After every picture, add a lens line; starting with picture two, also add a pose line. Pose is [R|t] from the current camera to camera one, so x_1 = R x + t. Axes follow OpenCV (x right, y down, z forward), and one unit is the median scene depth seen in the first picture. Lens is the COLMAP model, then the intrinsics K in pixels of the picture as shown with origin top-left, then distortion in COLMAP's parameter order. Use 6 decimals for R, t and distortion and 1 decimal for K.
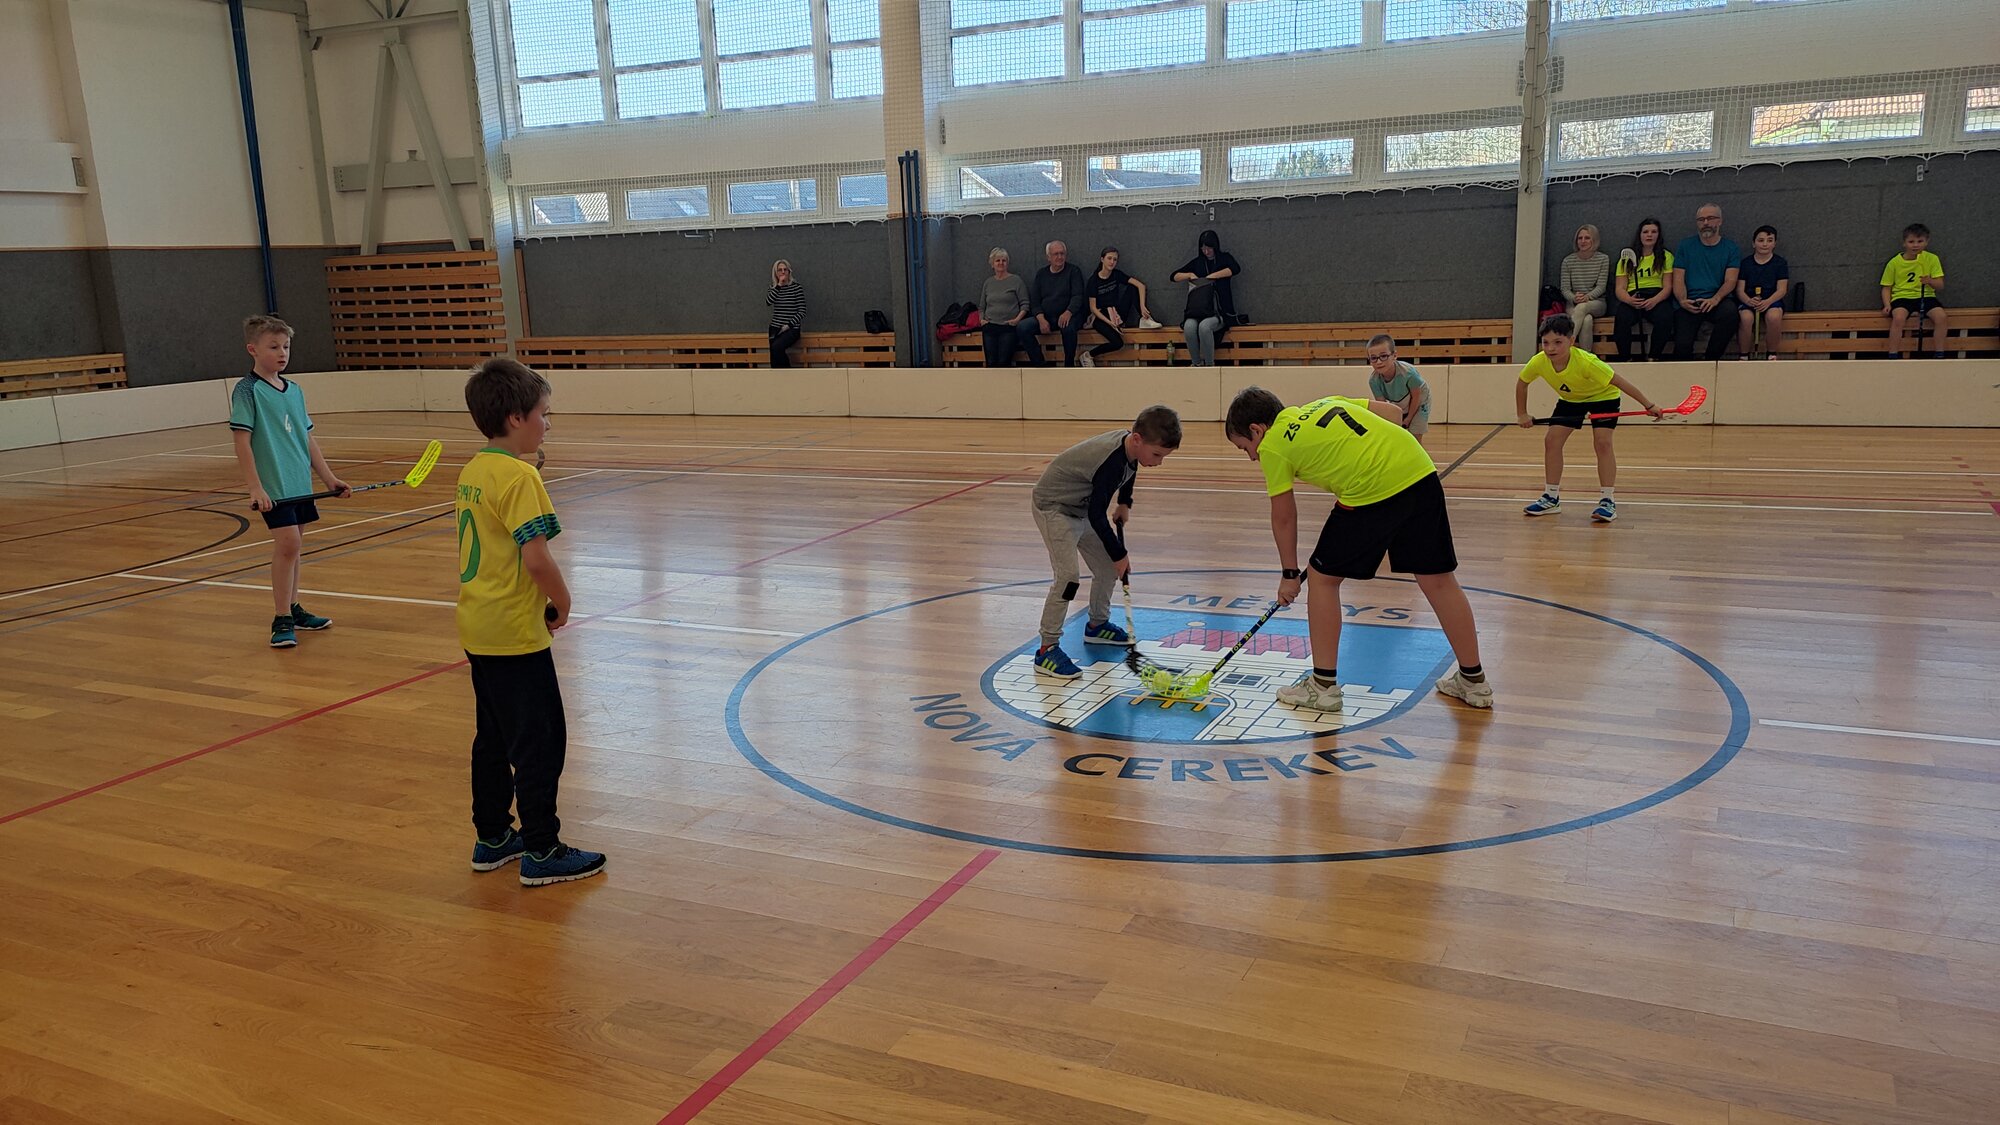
lens RADIAL K [[1447.1, 0, 975.4], [0, 1447.1, 560.6], [0, 0, 1]] dist [0.009261, 0.001767]
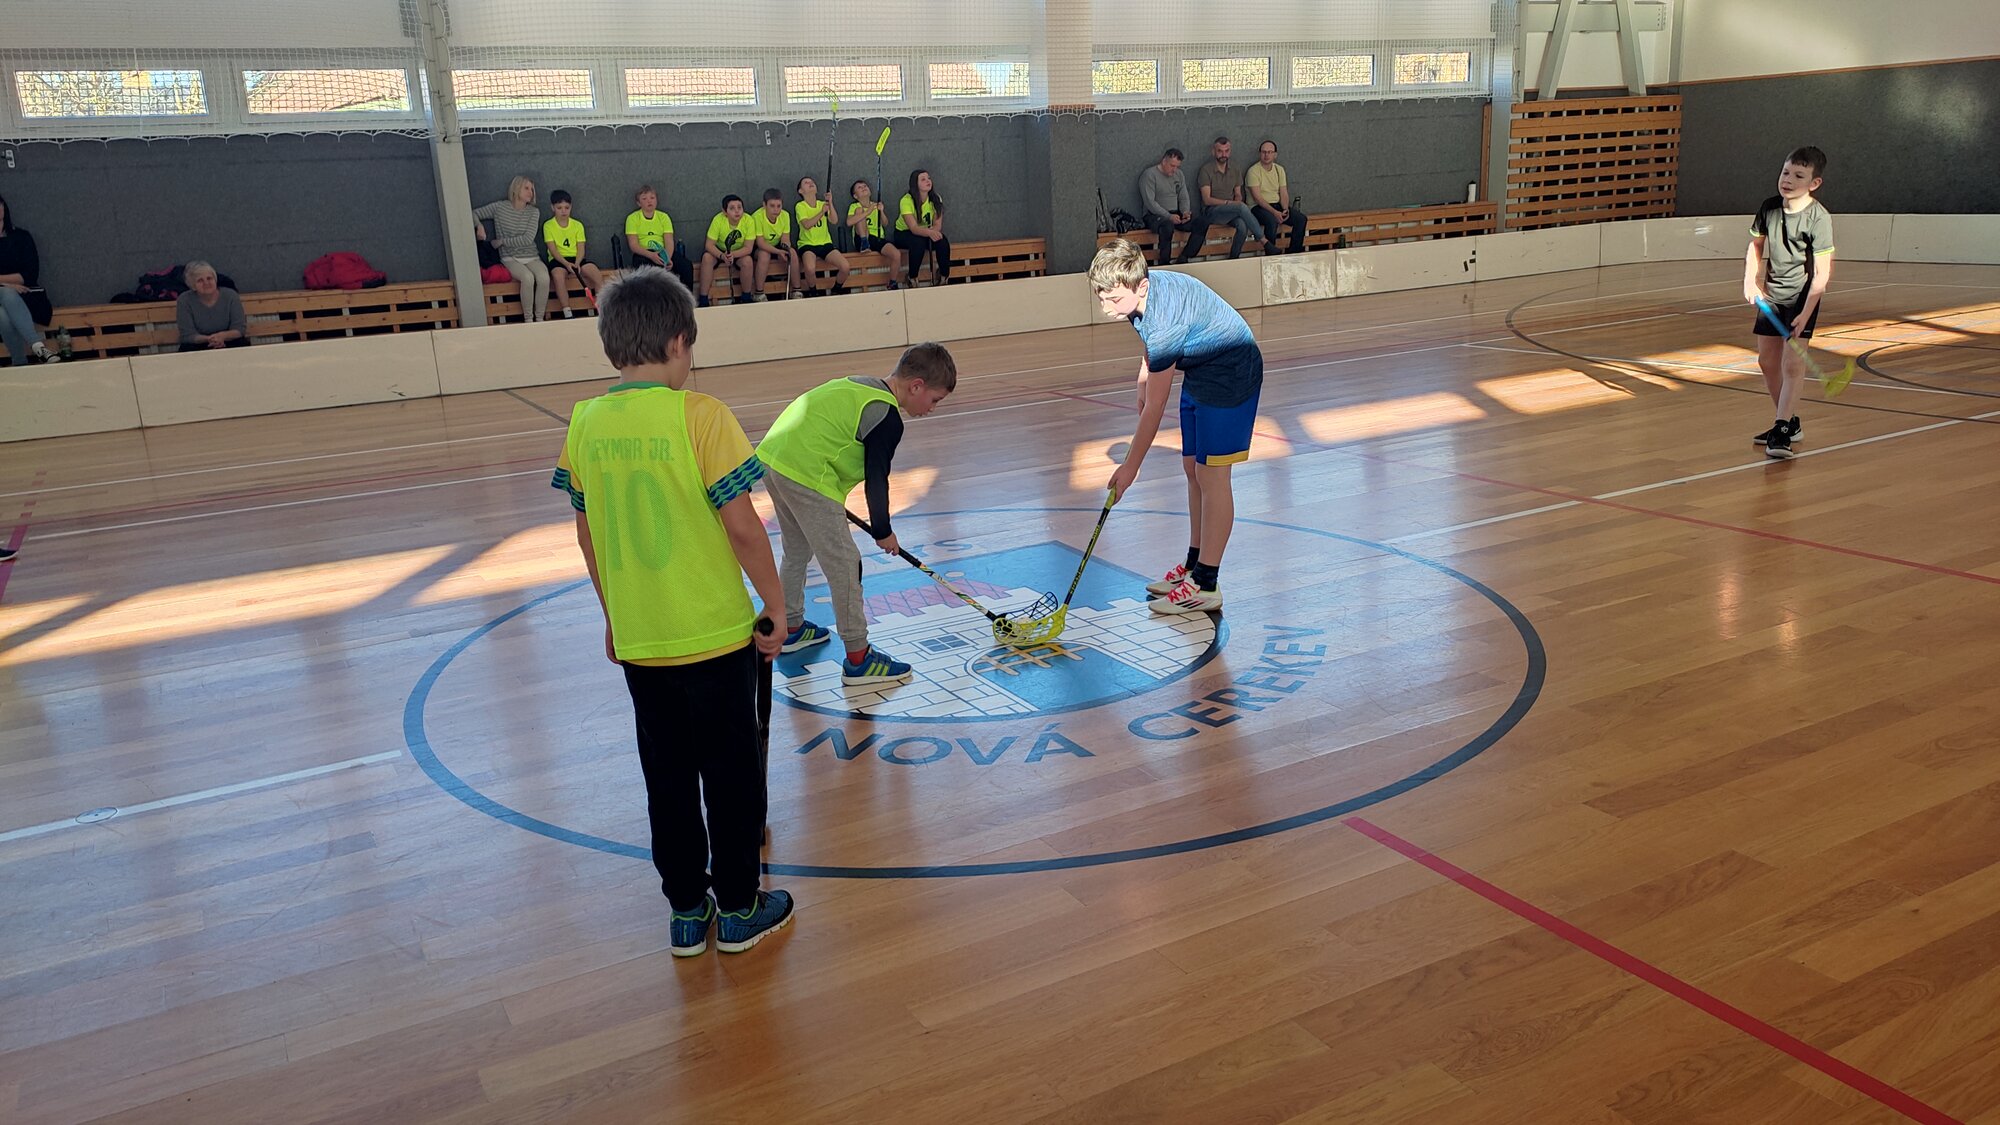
lens RADIAL K [[1441.8, 0, 938.8], [0, 1441.8, 539.4], [0, 0, 1]] dist [0.236647, -0.277491]
pose [[0.570523, -0.192009, 0.798521, -0.612721], [0.195872, 0.976041, 0.094749, -0.077645], [-0.797582, 0.102351, 0.594464, 0.475486]]
